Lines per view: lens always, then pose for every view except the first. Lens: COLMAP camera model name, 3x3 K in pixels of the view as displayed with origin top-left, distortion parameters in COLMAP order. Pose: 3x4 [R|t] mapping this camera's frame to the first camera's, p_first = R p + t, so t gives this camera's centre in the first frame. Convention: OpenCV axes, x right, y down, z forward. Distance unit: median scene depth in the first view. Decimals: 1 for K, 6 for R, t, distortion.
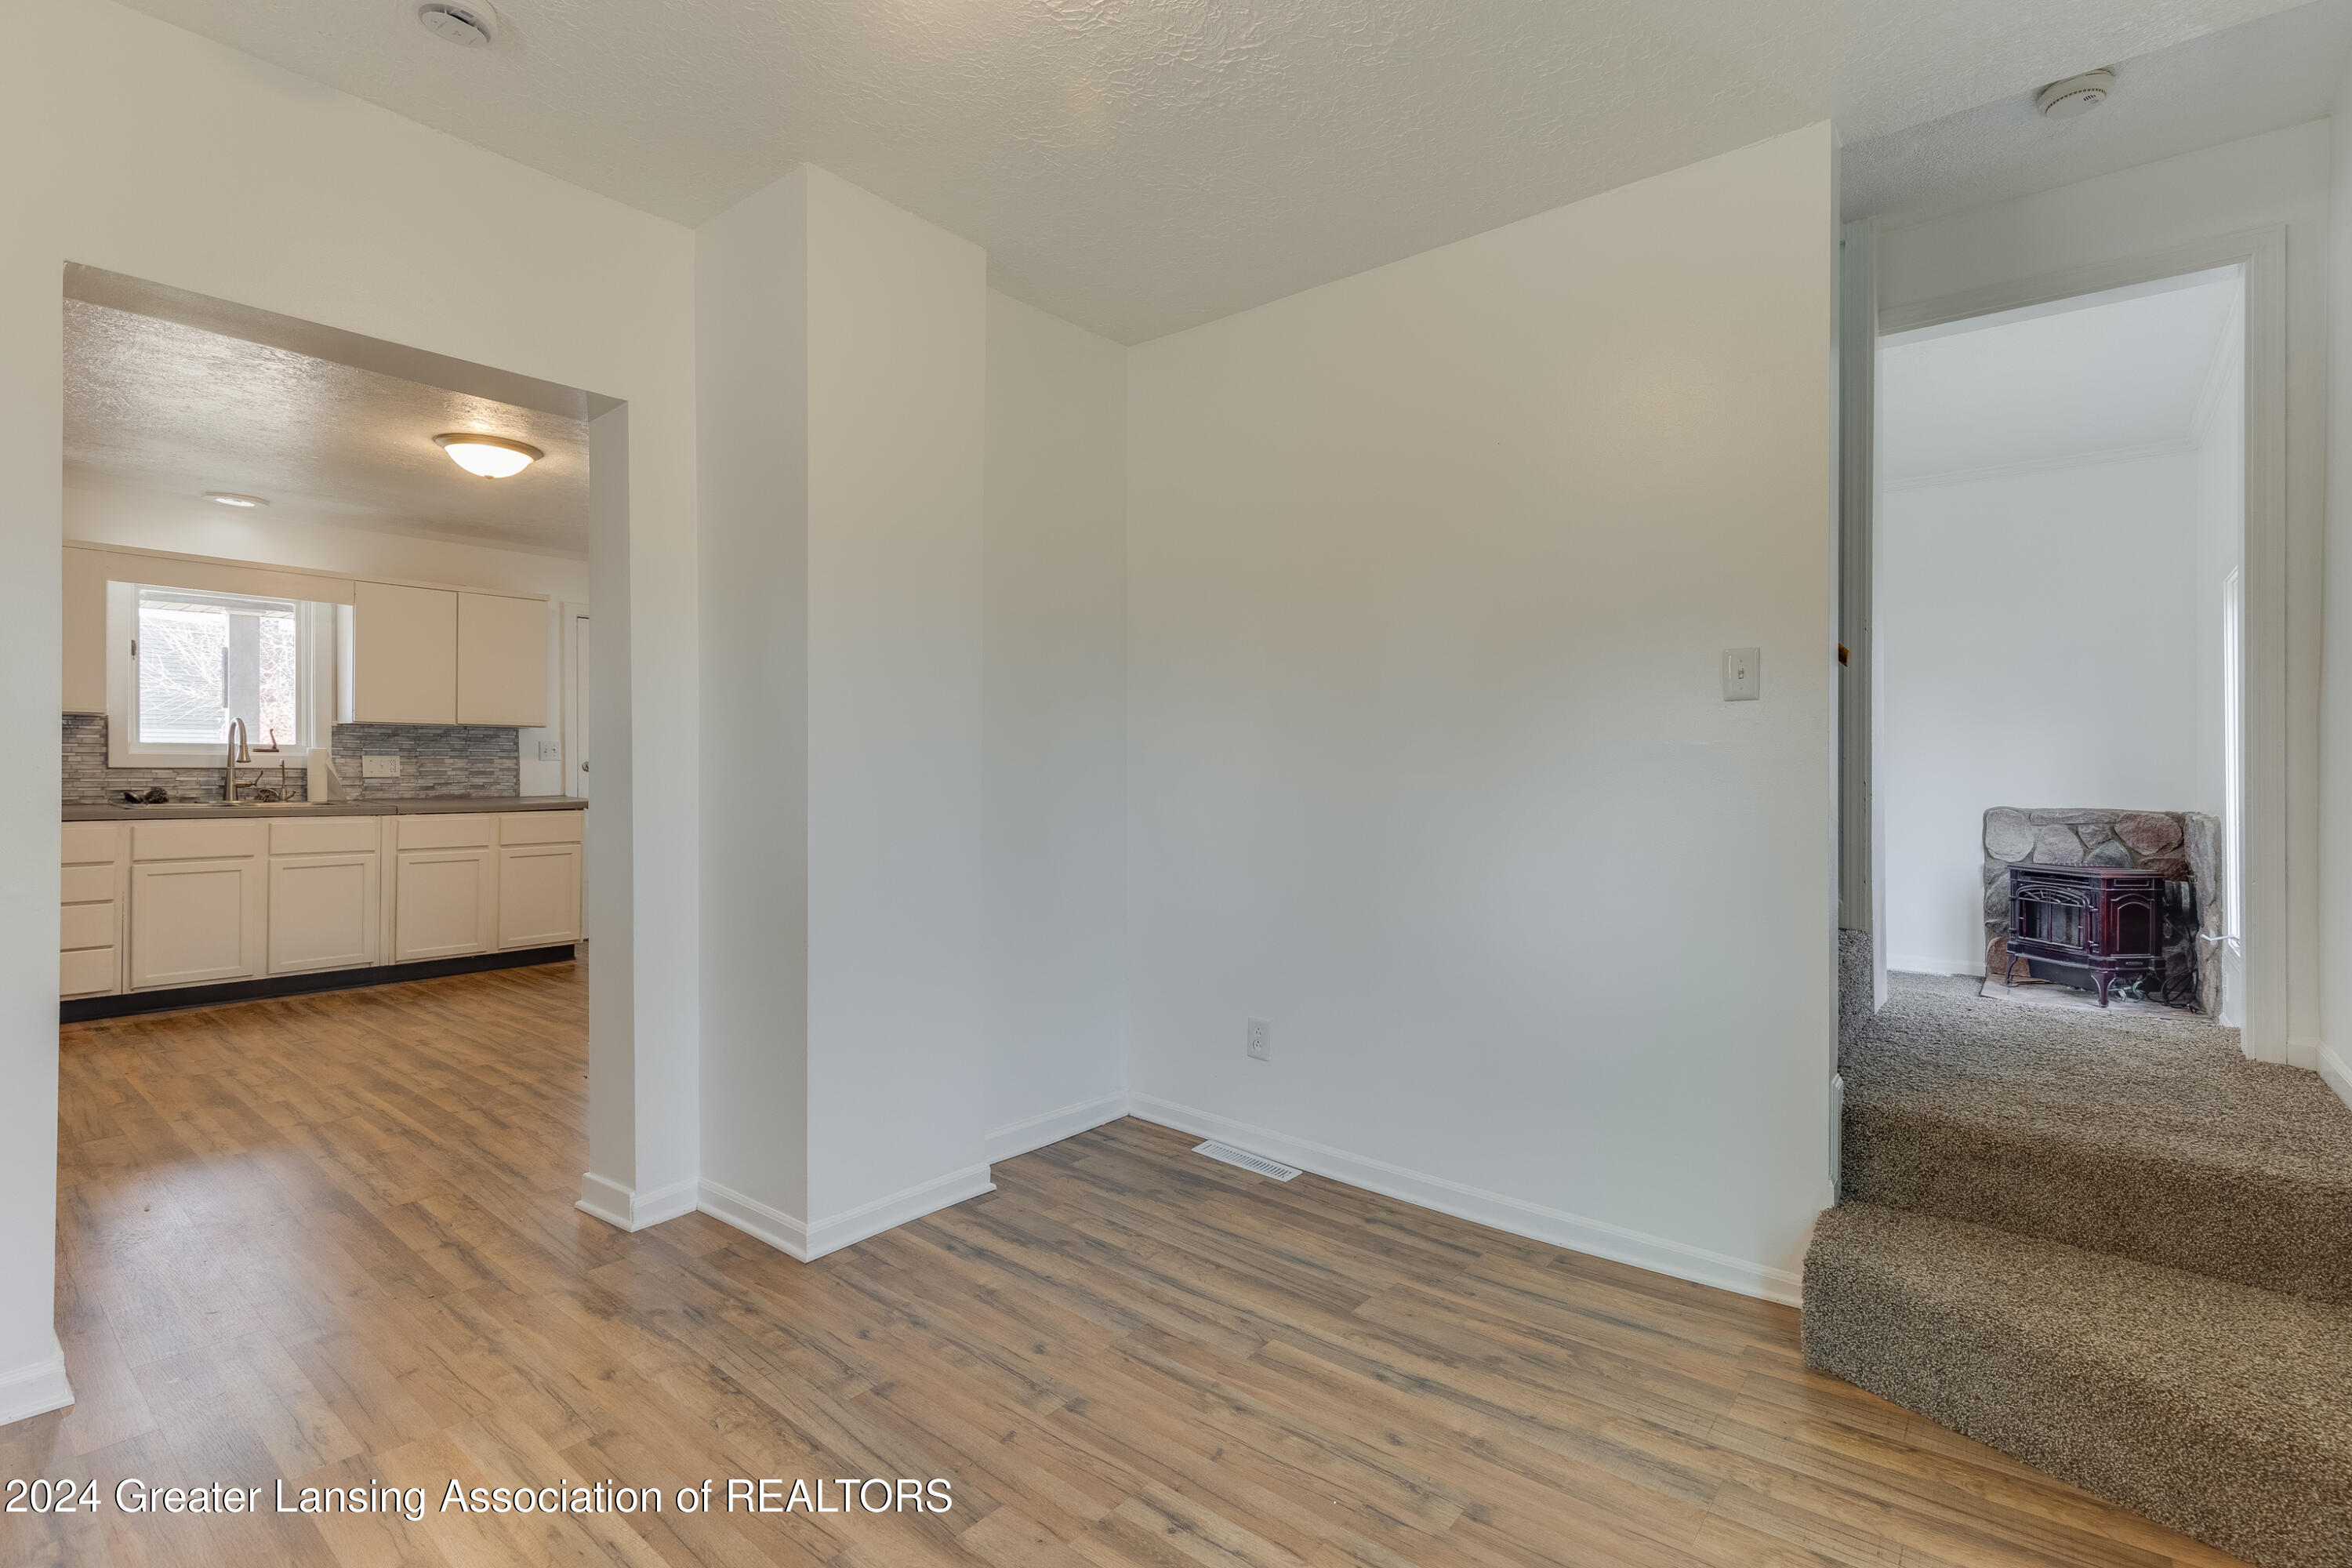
lens RADIAL K [[1072.6, 0, 1196.9], [0, 1072.6, 771.7], [0, 0, 1]] dist [0.010431, -0.002537]
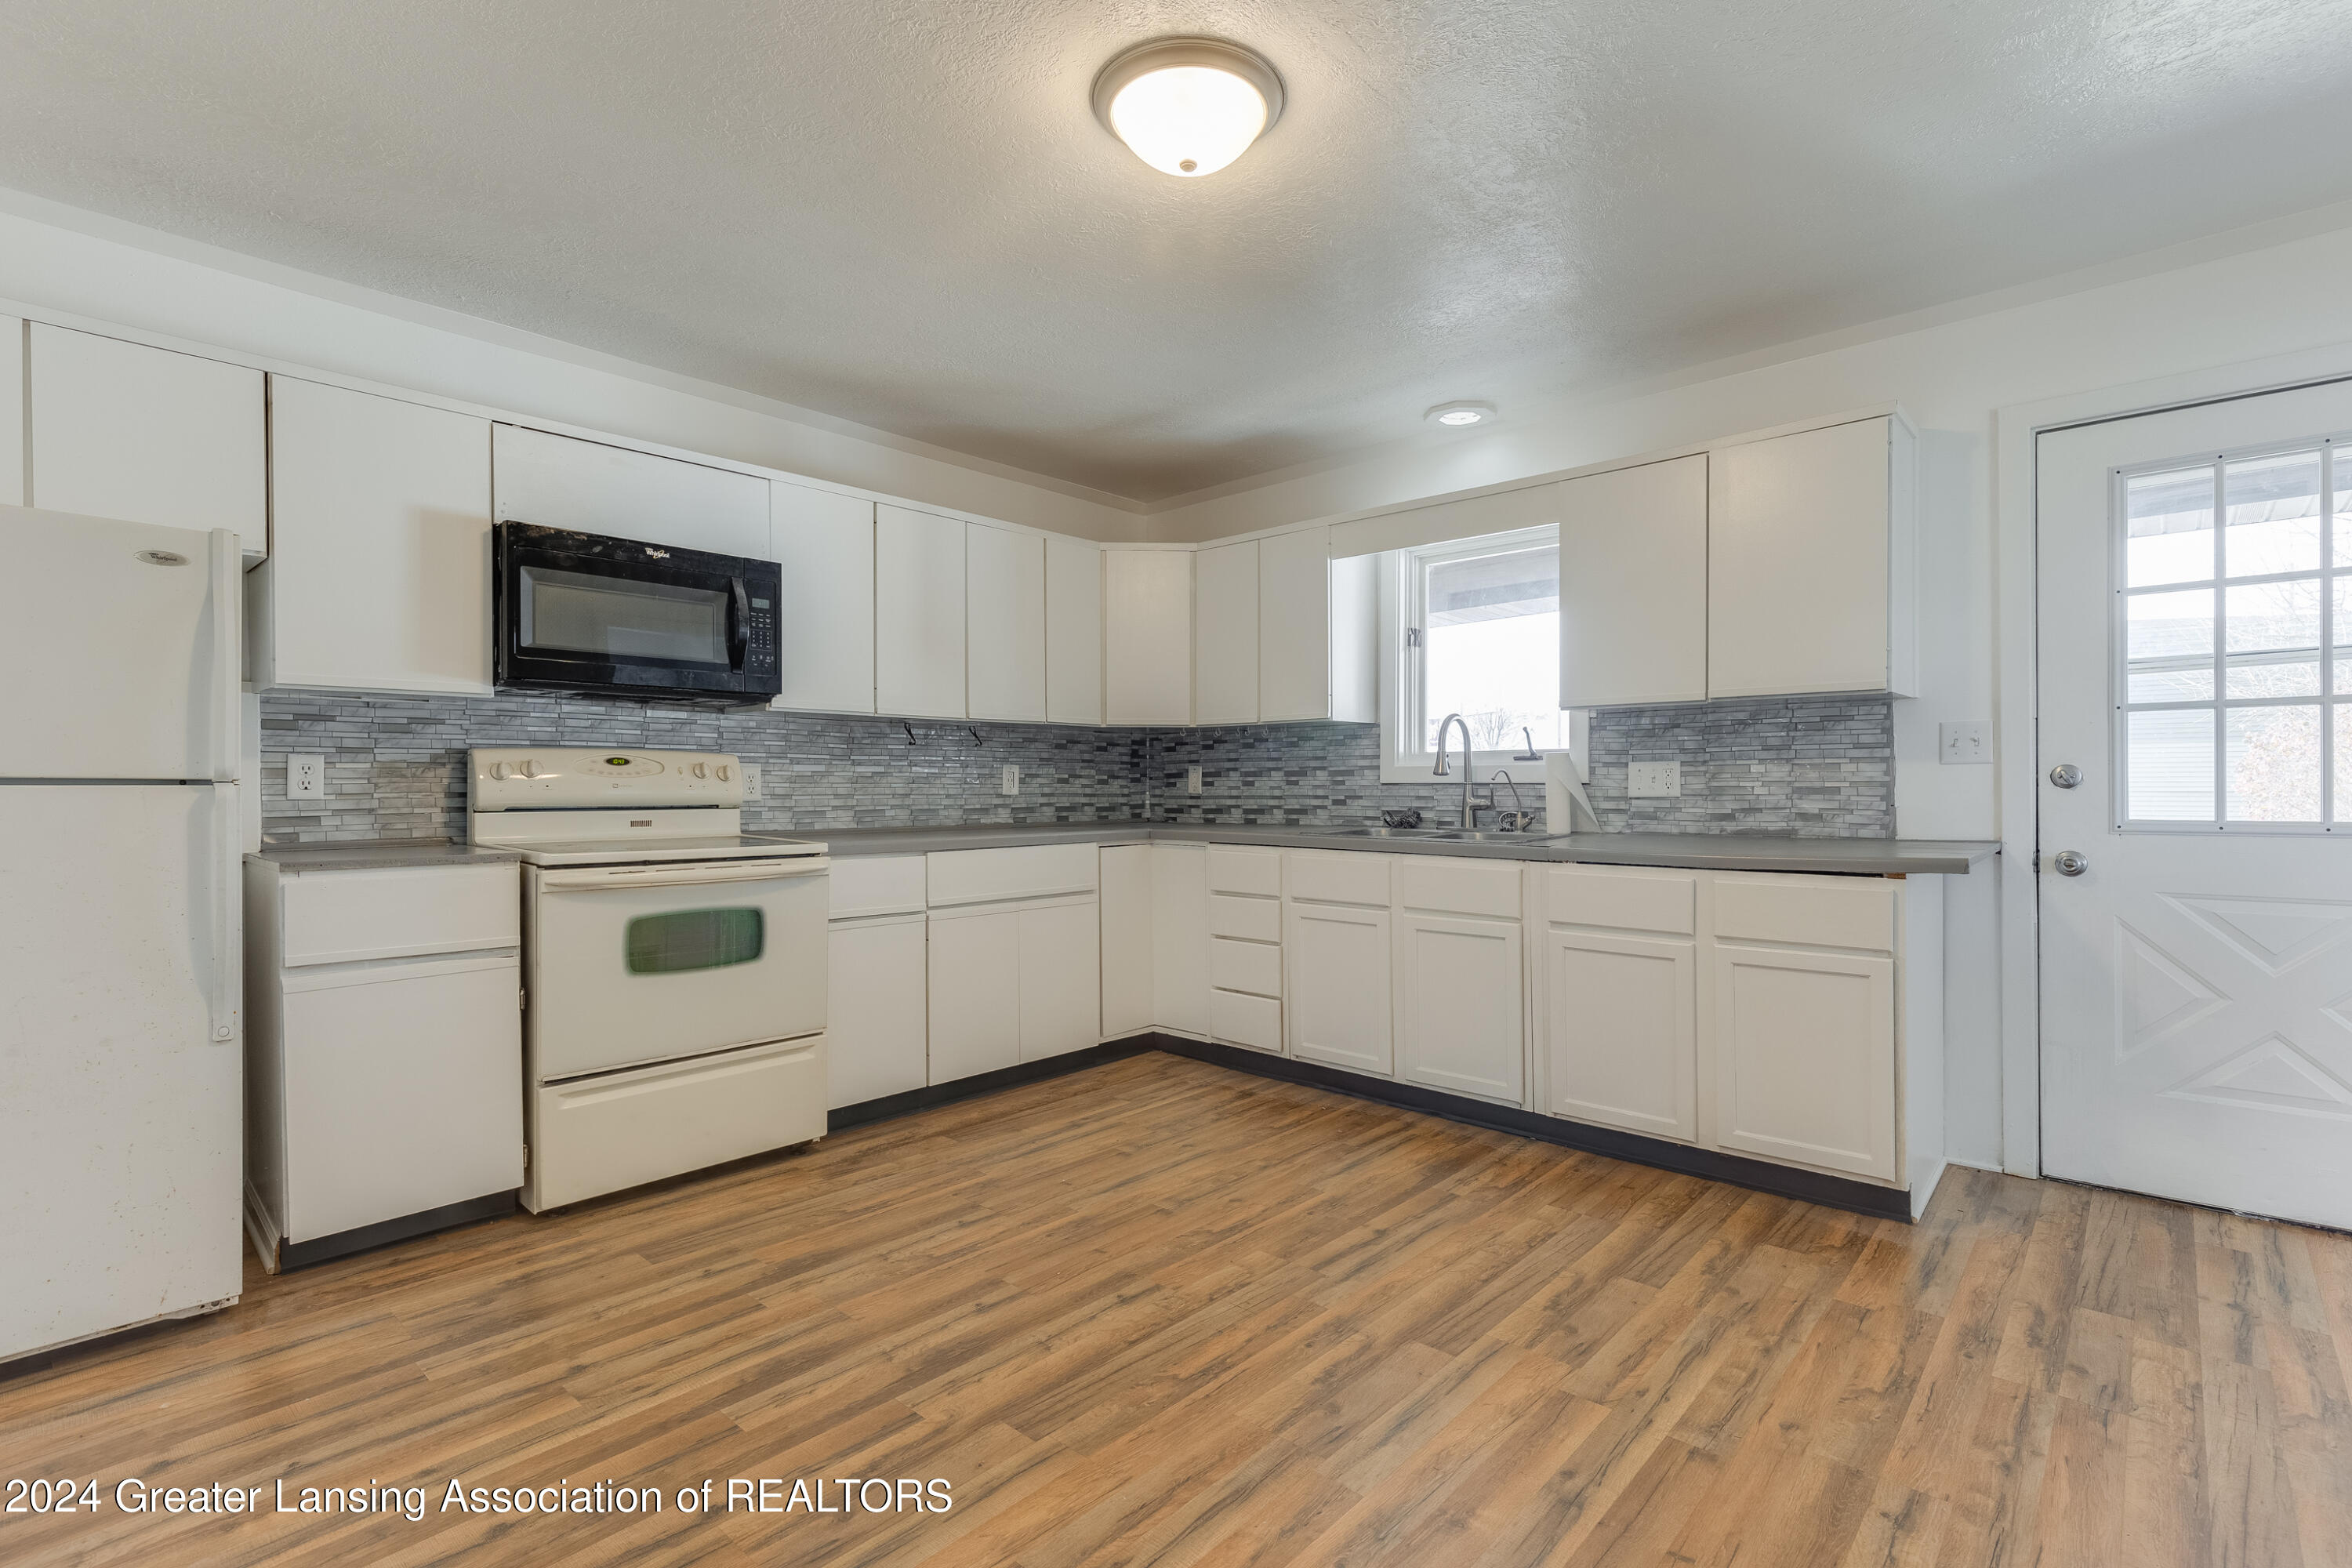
lens RADIAL K [[1072.6, 0, 1184.8], [0, 1072.6, 789.0], [0, 0, 1]] dist [0.010431, -0.002537]
pose [[-0.053529, -0.000451, -0.998566, -0.146746], [-0.000942, 0.999999, -0.000401, 0.001008], [0.998566, 0.000919, -0.053529, 0.801834]]
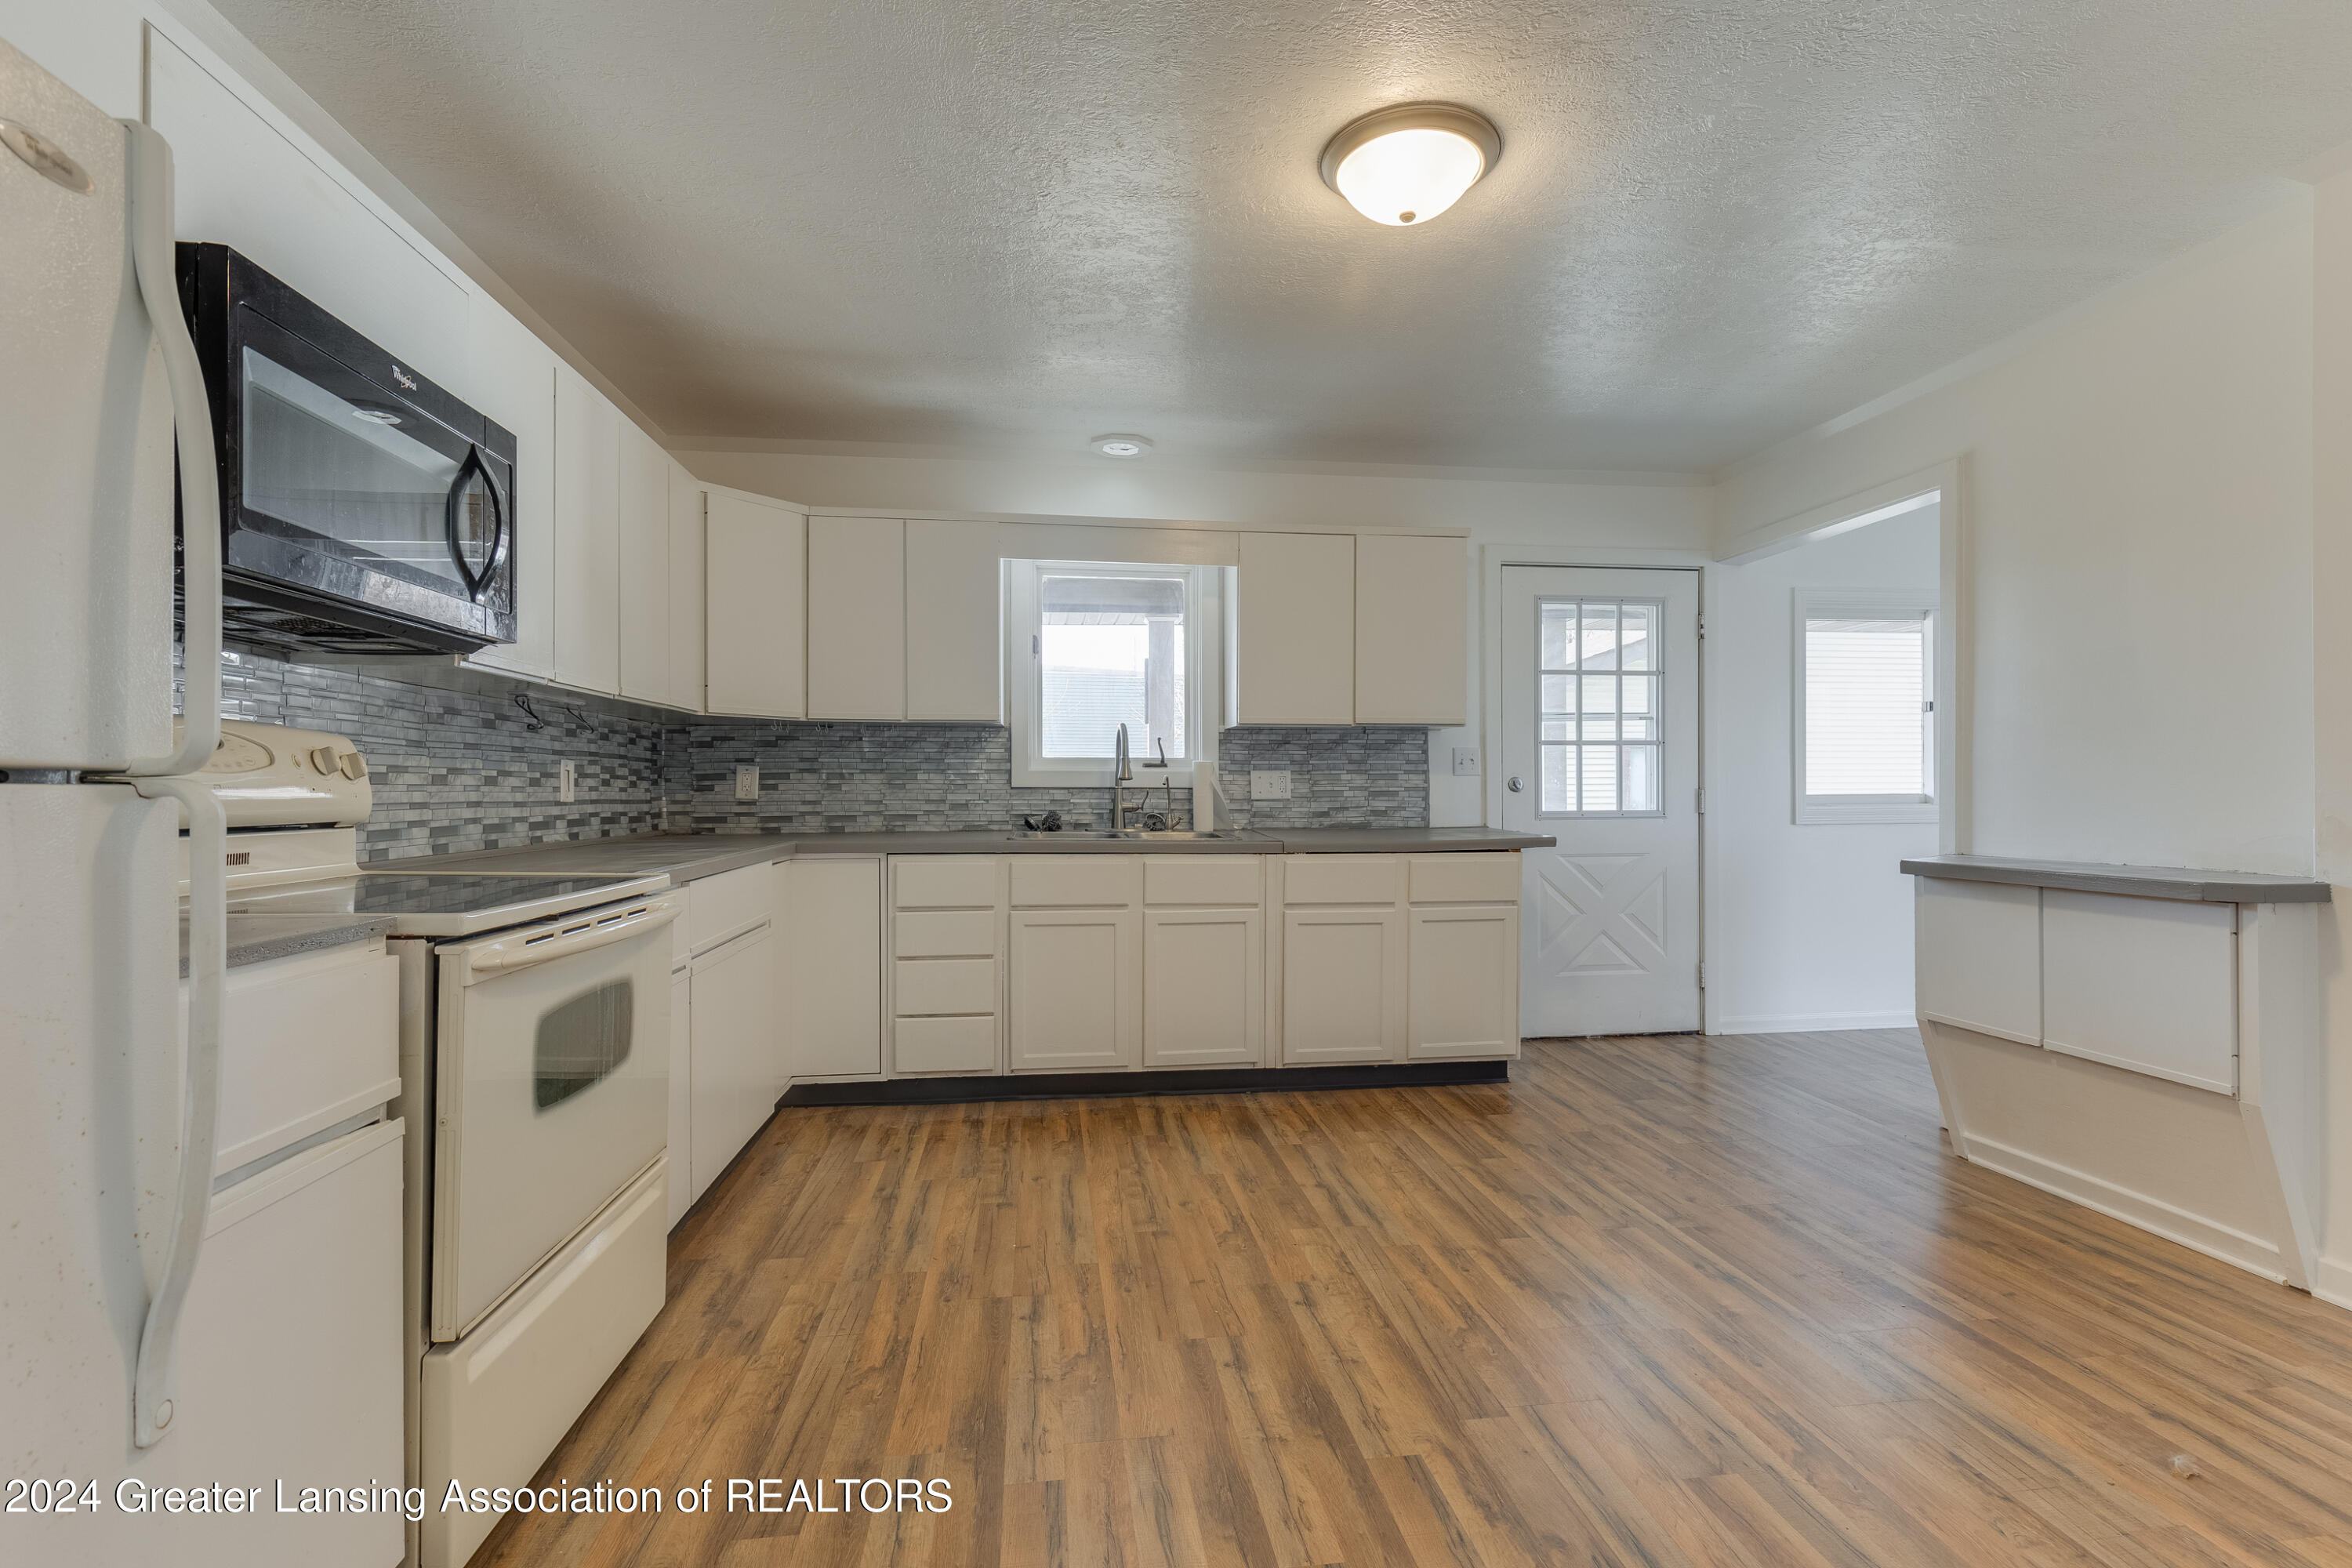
lens RADIAL K [[1072.6, 0, 1175.9], [0, 1072.6, 788.4], [0, 0, 1]] dist [0.010431, -0.002537]
pose [[0.721000, -0.004633, -0.692919, -0.301580], [0.001473, 0.999986, -0.005154, 0.001277], [0.692933, 0.002695, 0.720997, 0.436898]]
